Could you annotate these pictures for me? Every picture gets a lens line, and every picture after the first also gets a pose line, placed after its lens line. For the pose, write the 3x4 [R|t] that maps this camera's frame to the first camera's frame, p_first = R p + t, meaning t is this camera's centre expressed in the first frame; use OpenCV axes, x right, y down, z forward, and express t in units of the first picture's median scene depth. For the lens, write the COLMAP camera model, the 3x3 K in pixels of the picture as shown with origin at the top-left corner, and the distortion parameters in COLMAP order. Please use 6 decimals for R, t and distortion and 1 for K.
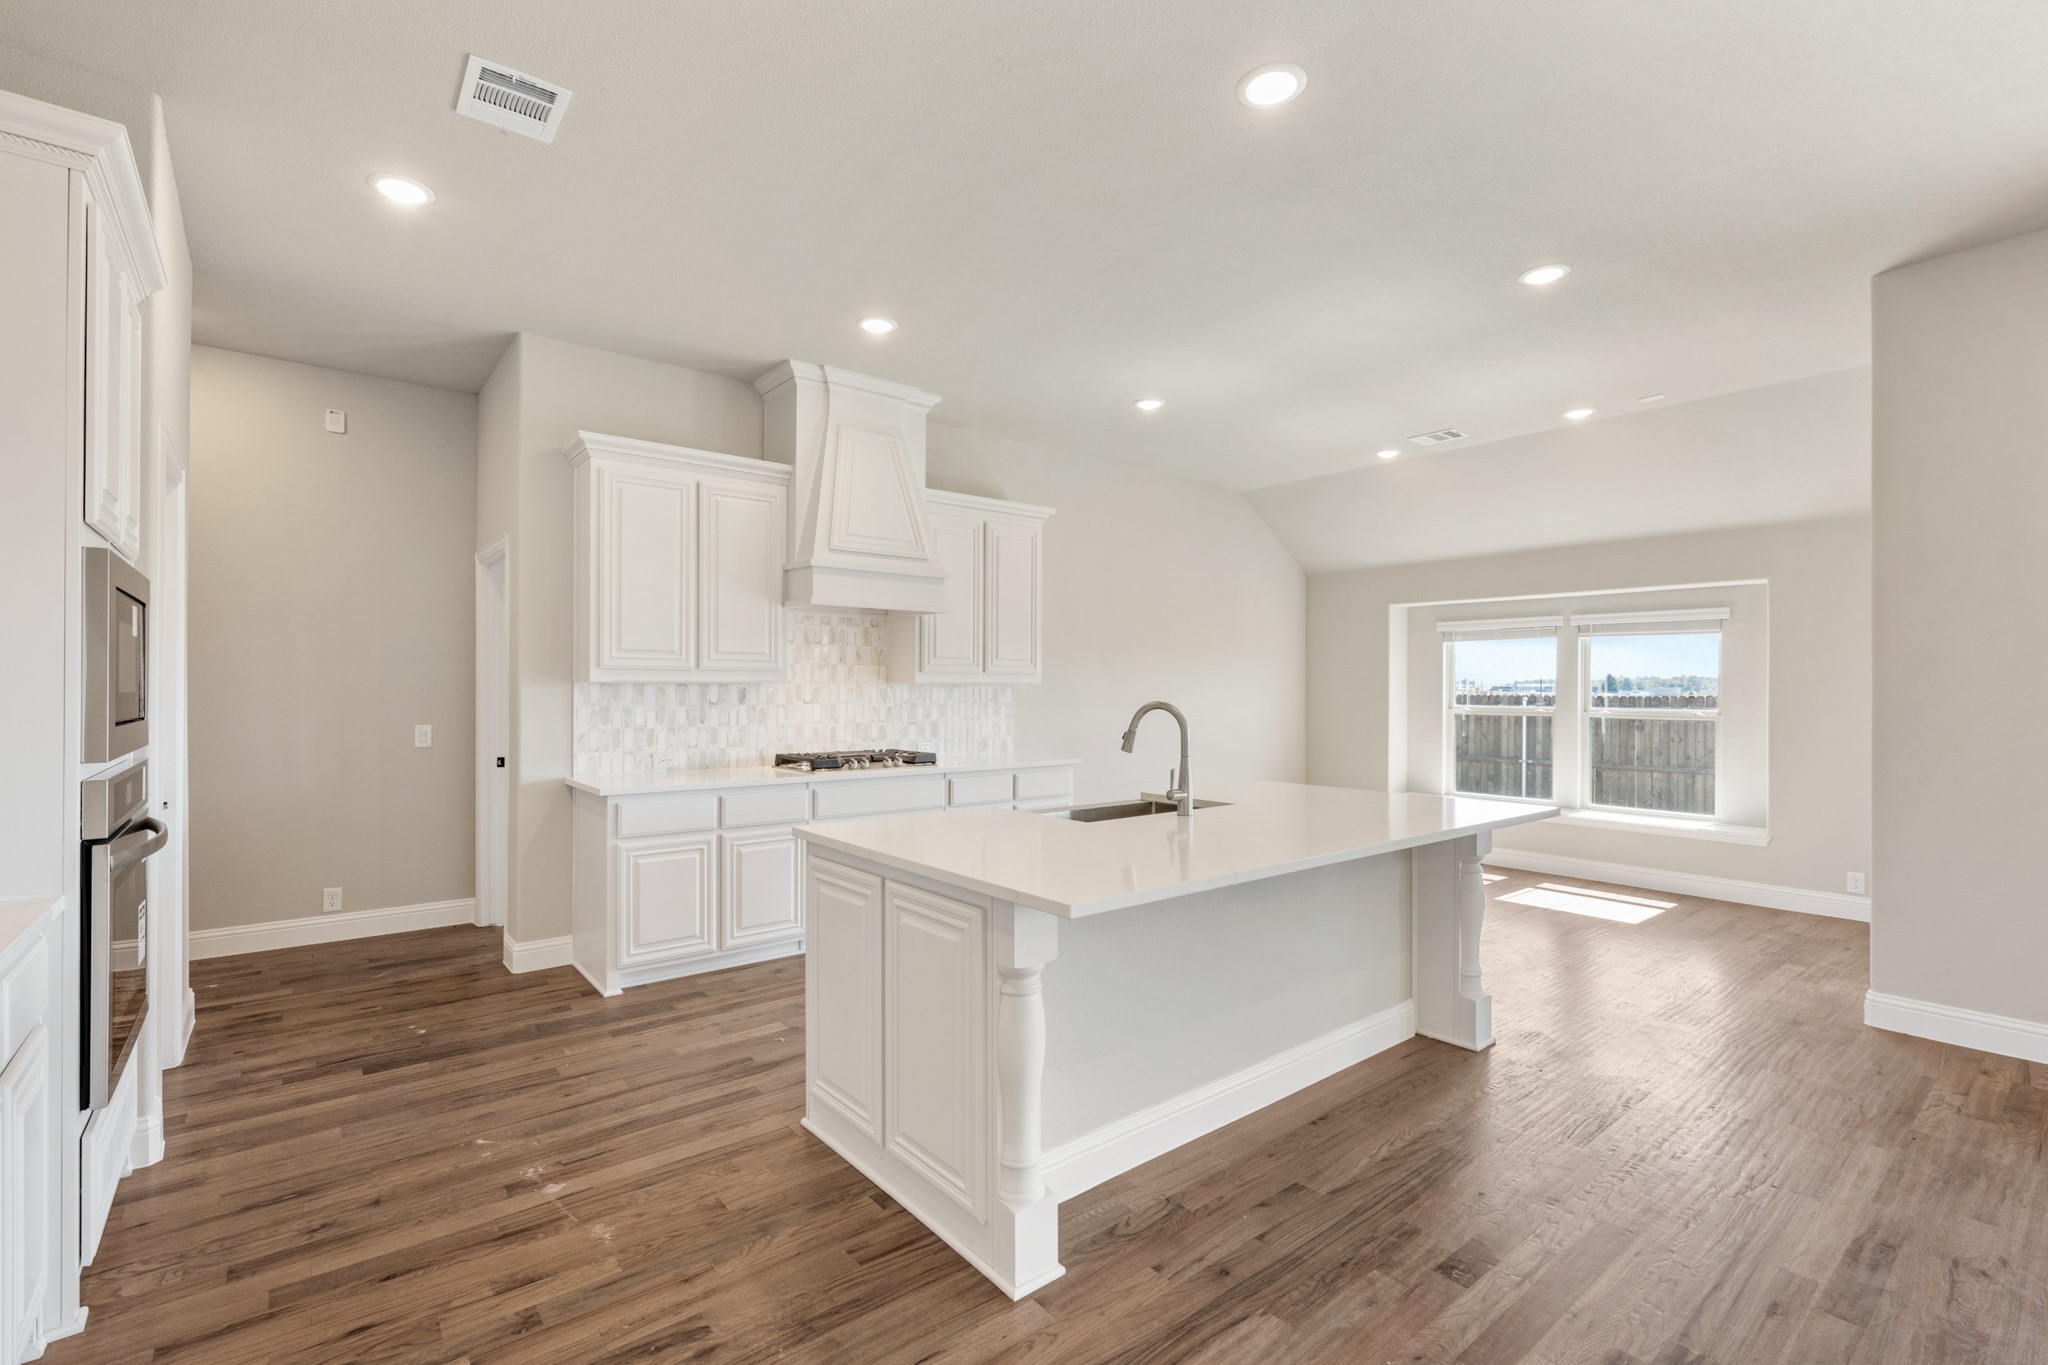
lens RADIAL K [[902.4, 0, 1011.2], [0, 902.4, 684.8], [0, 0, 1]] dist [0.001733, -0.000576]
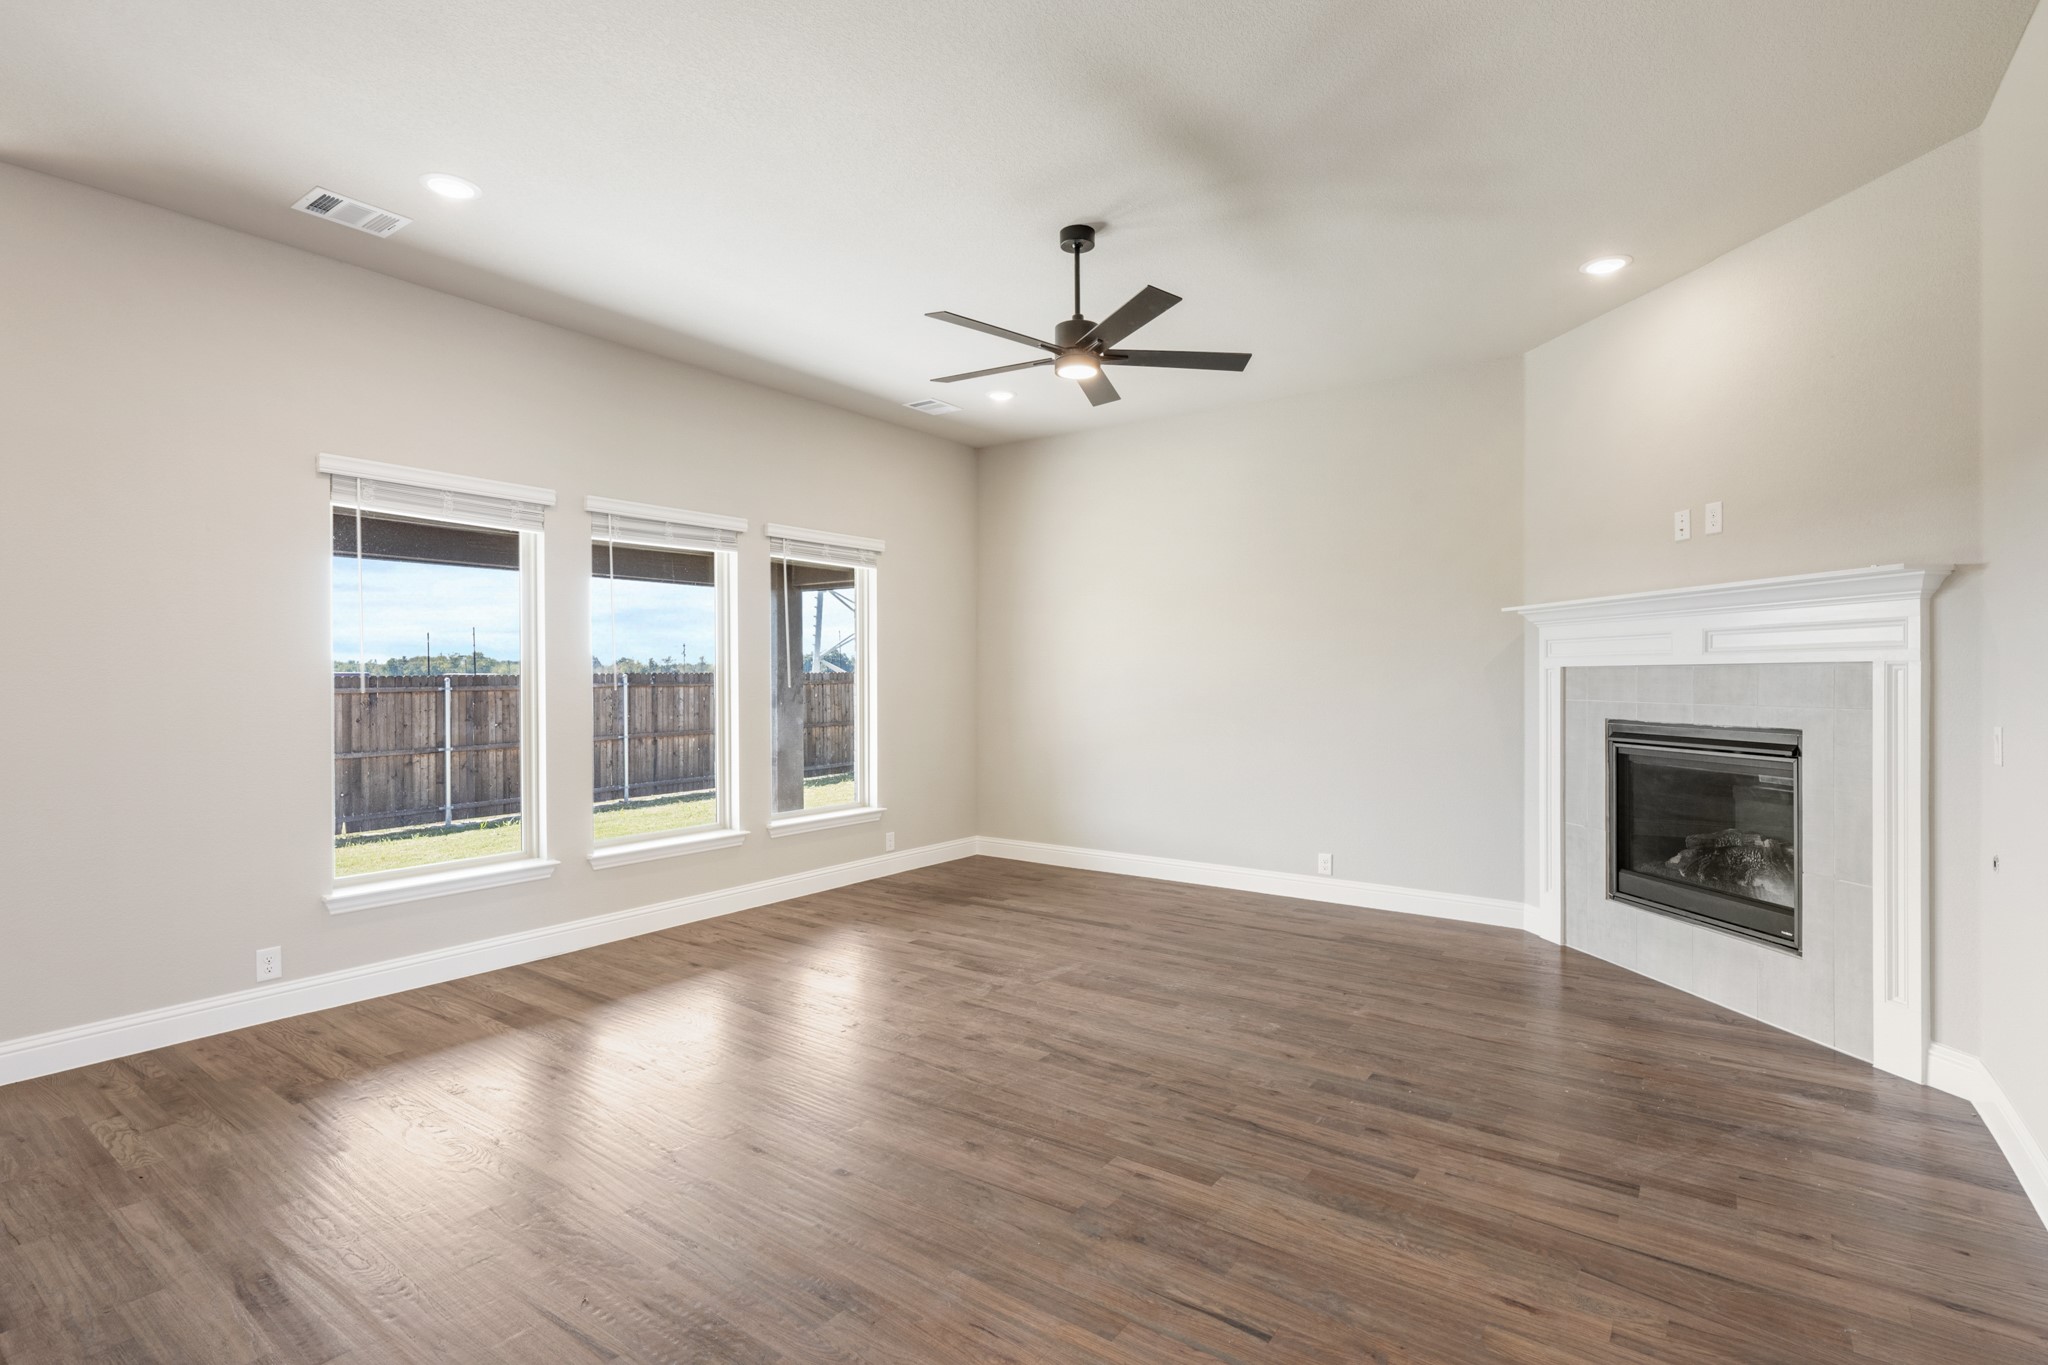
lens RADIAL K [[972.3, 0, 1027.2], [0, 972.3, 677.2], [0, 0, 1]] dist [-0.003715, -0.000096]
pose [[-0.267817, -0.005965, 0.963451, -0.075784], [-0.004620, 0.999977, 0.004906, 0.000038], [-0.963459, -0.003138, -0.267838, 0.207257]]
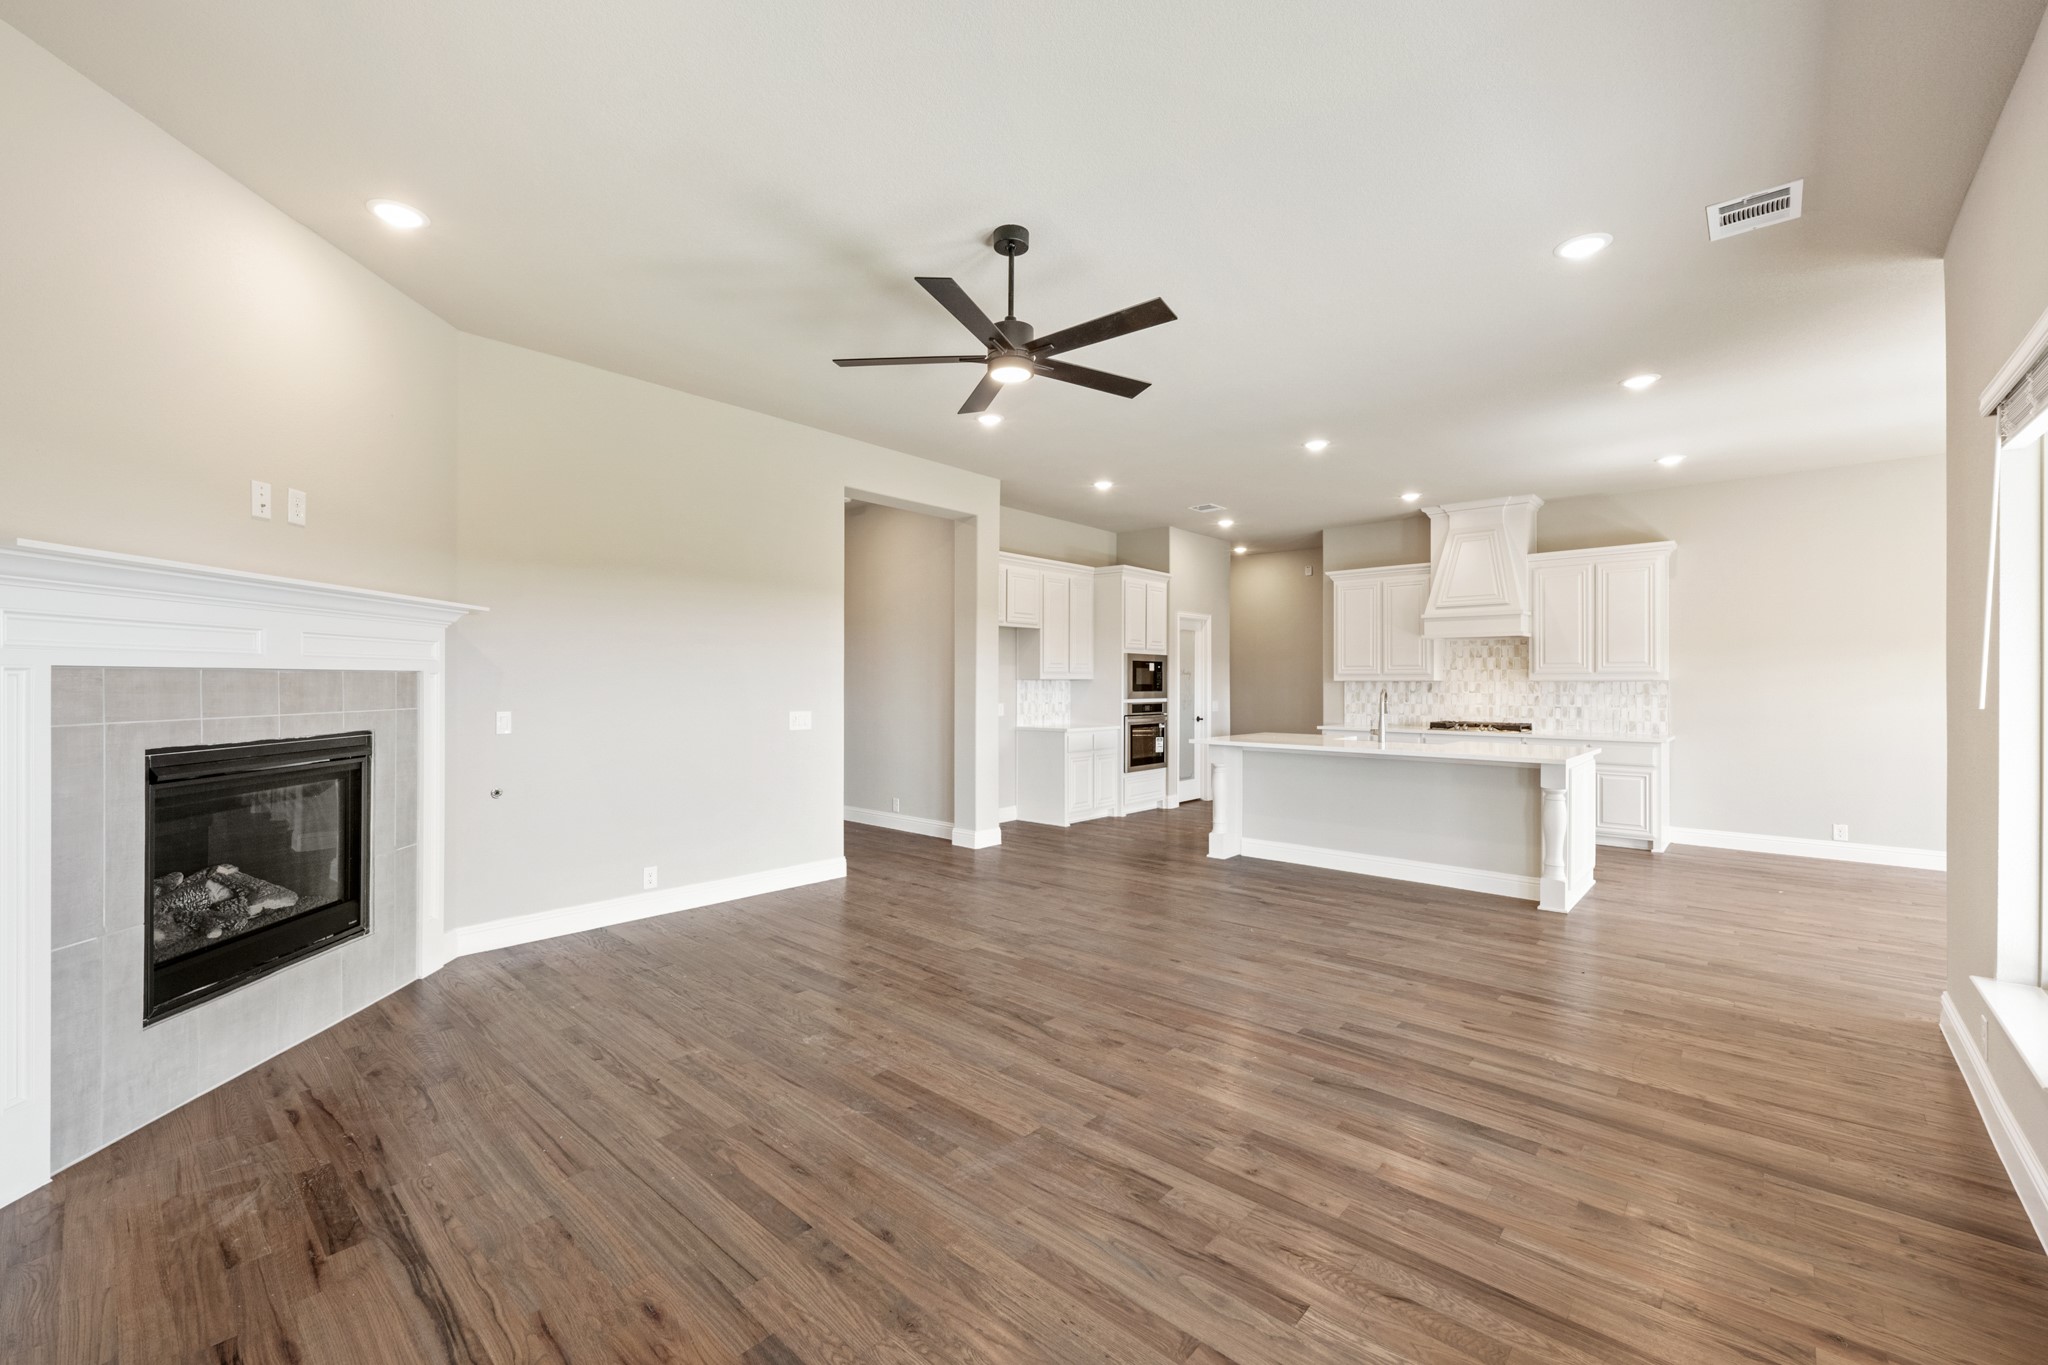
lens RADIAL K [[839.4, 0, 1026.1], [0, 839.4, 680.5], [0, 0, 1]] dist [0.002418, -0.000079]
pose [[0.174745, -0.005524, -0.984598, 1.137568], [0.002440, 0.999984, -0.005177, 0.003533], [0.984611, -0.001497, 0.174755, -0.098134]]
